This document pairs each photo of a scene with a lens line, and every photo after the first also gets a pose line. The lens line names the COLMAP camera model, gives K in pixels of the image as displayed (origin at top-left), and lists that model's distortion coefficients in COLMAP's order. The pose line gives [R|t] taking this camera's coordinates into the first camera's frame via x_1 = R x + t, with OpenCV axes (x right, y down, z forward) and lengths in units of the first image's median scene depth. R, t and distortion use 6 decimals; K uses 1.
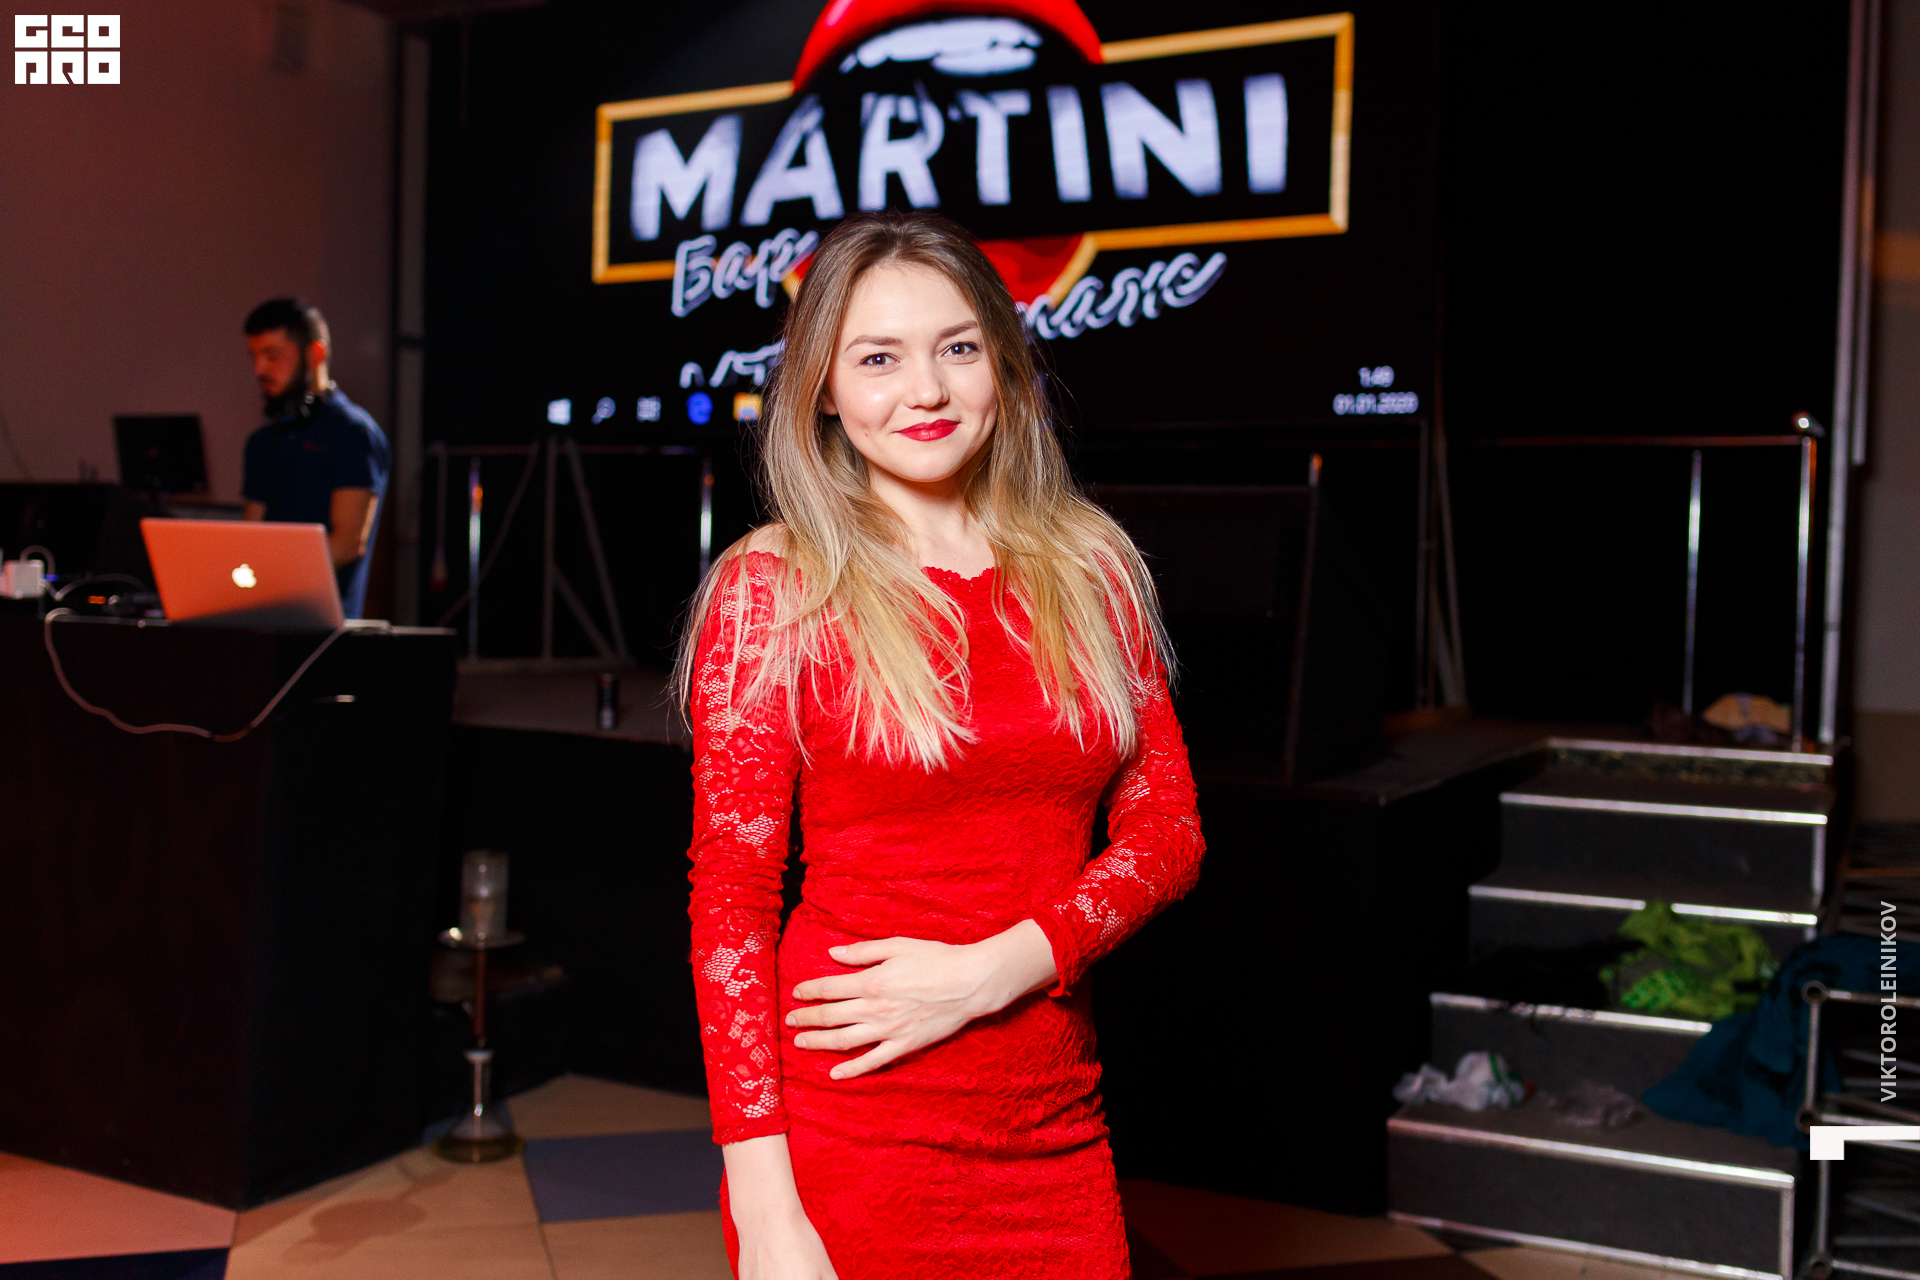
lens RADIAL K [[1868.7, 0, 960.0], [0, 1868.7, 640.0], [0, 0, 1]] dist [0.006021, -0.006272]
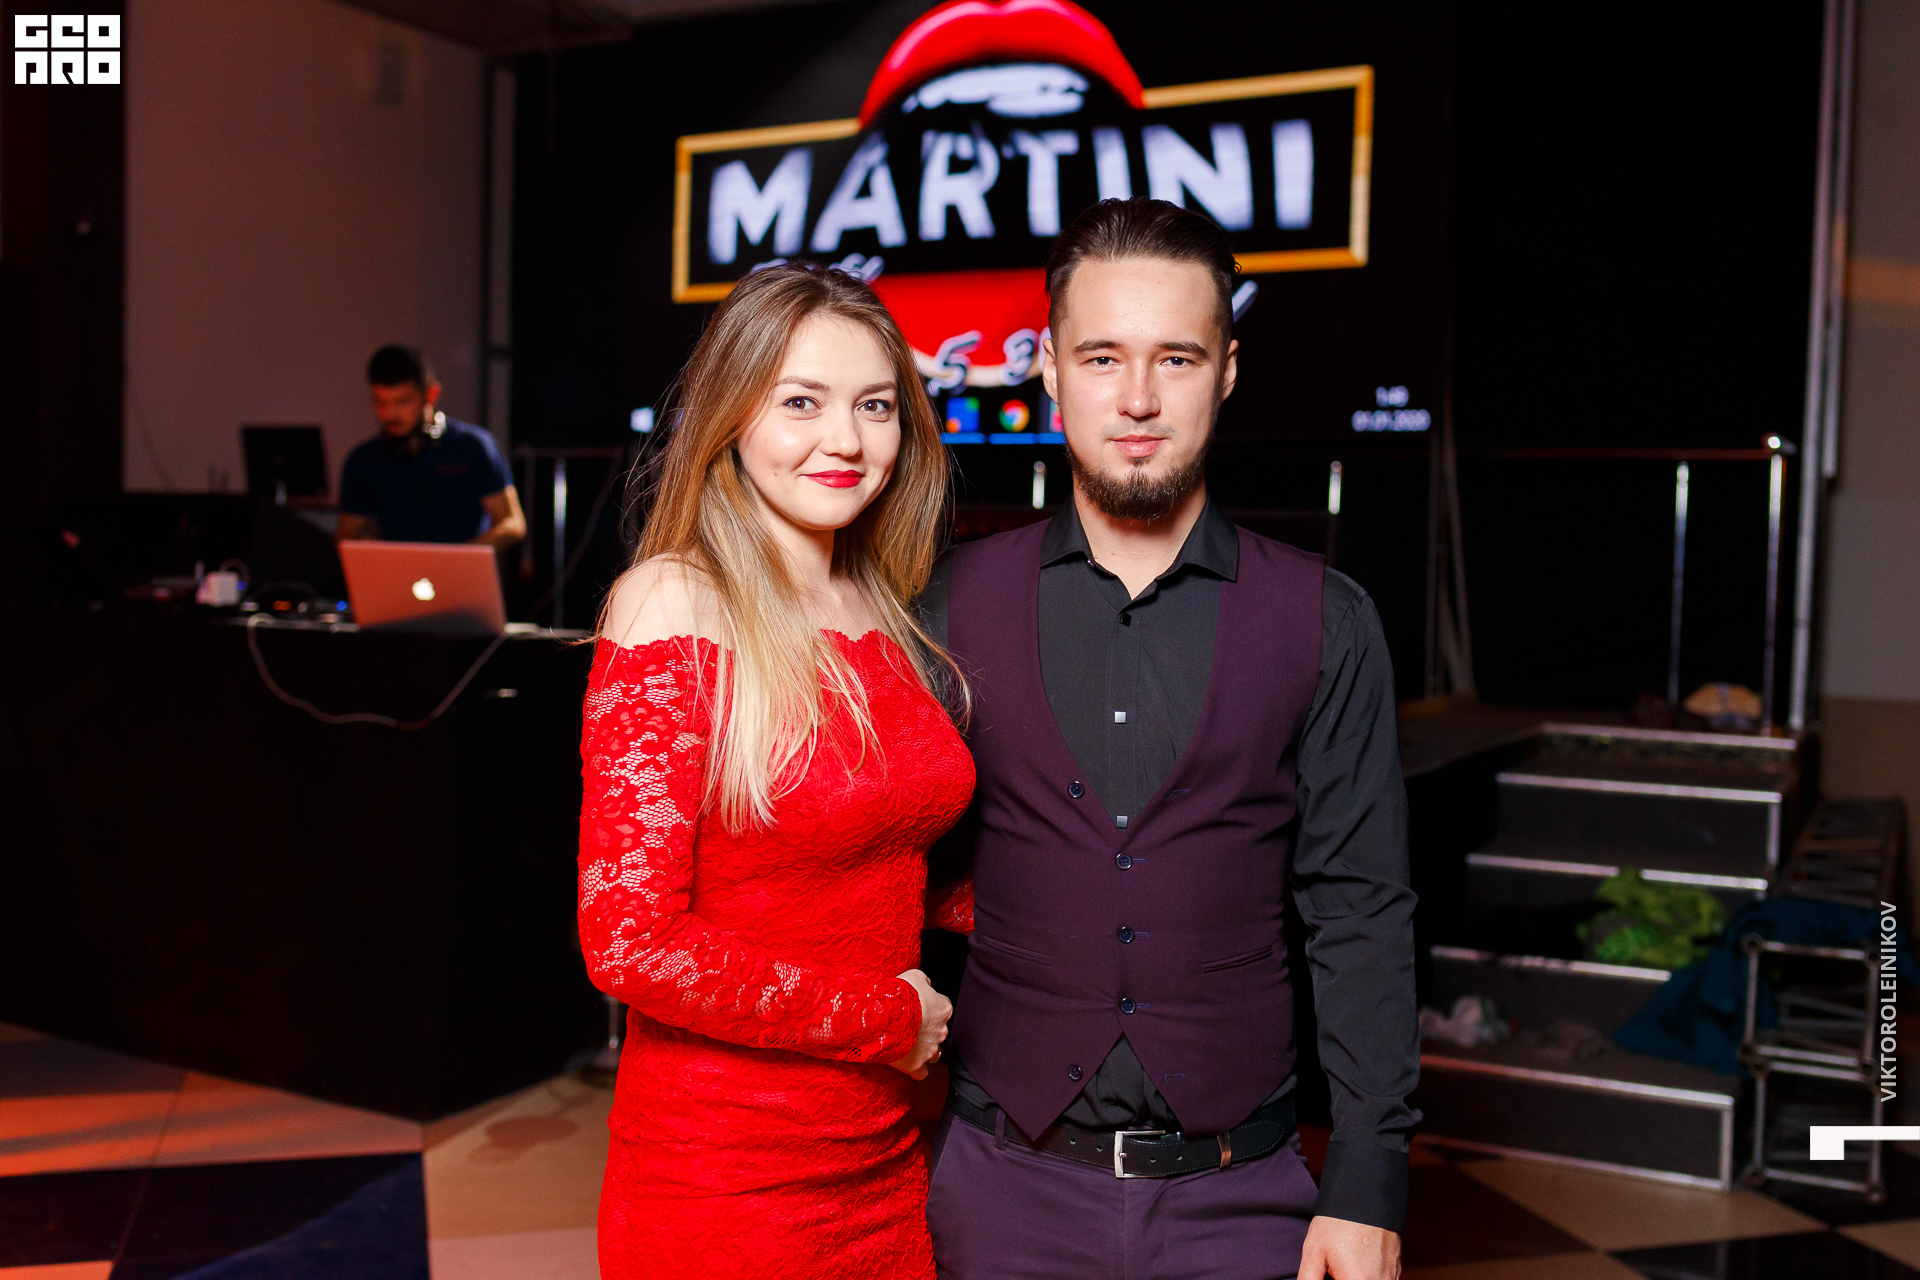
lens RADIAL K [[1868.7, 0, 960.0], [0, 1868.7, 640.0], [0, 0, 1]] dist [0.006021, -0.006272]
pose [[0.999889, 0.000977, -0.014863, -0.015548], [-0.000762, 0.999896, 0.014436, -0.011797], [0.014876, -0.014423, 0.999785, -0.106420]]
